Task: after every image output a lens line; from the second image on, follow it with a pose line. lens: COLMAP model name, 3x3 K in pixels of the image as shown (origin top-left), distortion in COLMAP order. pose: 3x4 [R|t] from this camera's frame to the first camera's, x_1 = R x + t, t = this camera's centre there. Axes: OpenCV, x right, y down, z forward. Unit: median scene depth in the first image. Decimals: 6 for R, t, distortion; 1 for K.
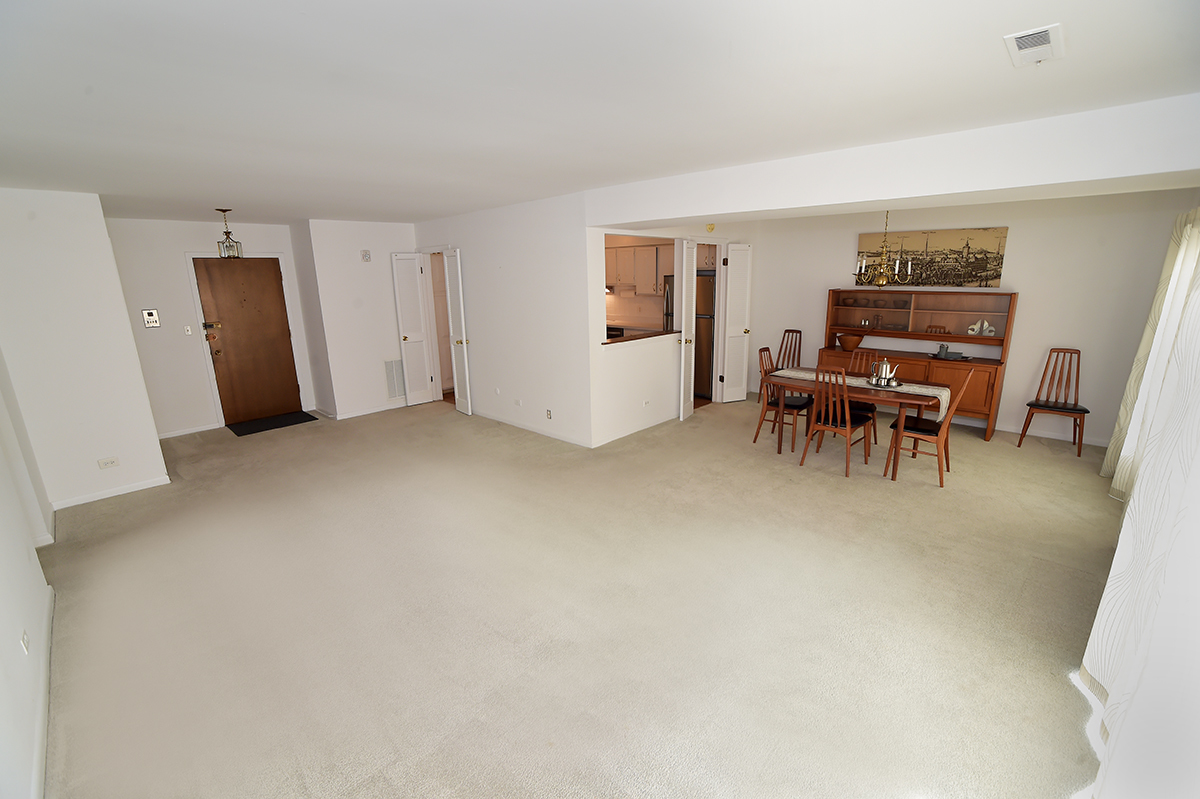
lens RADIAL K [[516.5, 0, 600.0], [0, 516.5, 399.5], [0, 0, 1]] dist [-0.064580, 0.022553]
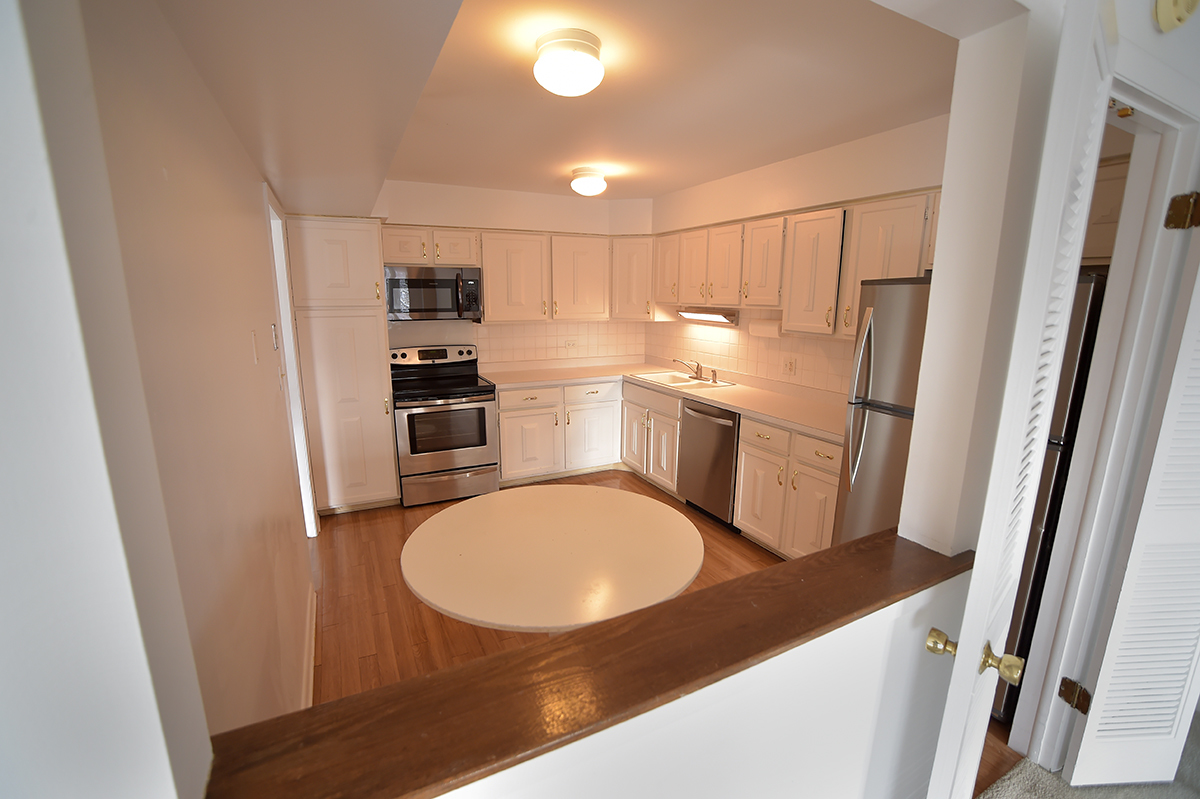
lens RADIAL K [[516.5, 0, 600.0], [0, 516.5, 399.5], [0, 0, 1]] dist [-0.064580, 0.022553]
pose [[0.943852, 0.088993, -0.318158, 0.092637], [-0.102923, 0.994317, -0.027209, -0.170446], [0.313928, 0.058427, 0.947647, 0.782782]]
